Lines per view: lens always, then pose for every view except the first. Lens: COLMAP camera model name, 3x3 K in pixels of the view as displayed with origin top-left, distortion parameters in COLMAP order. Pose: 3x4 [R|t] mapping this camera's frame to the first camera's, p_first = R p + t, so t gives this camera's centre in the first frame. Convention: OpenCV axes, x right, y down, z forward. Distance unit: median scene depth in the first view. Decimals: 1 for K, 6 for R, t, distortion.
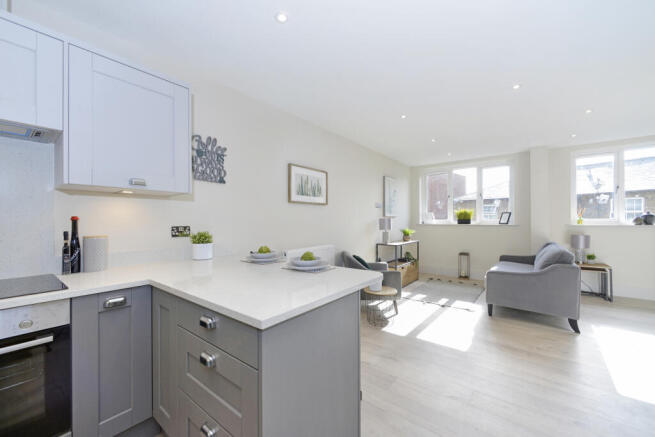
lens RADIAL K [[260.7, 0, 325.9], [0, 260.7, 220.3], [0, 0, 1]] dist [0.000262, 0.000033]
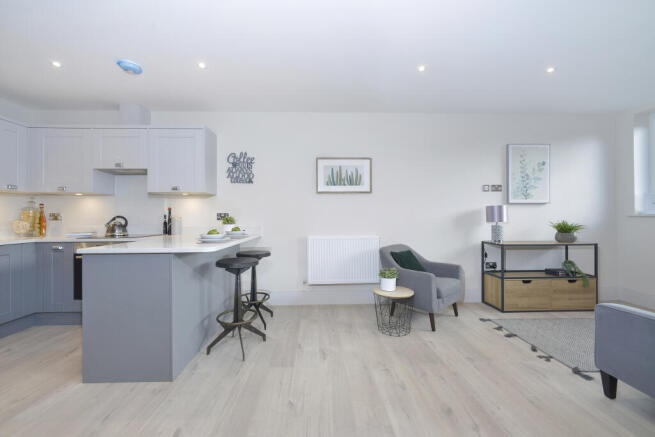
lens RADIAL K [[260.7, 0, 324.2], [0, 260.7, 218.1], [0, 0, 1]] dist [0.000262, 0.000033]
pose [[0.644523, 0.005213, -0.764567, 0.727203], [0.002718, 0.999955, 0.009109, 0.026865], [0.764580, -0.007949, 0.644480, 0.308270]]
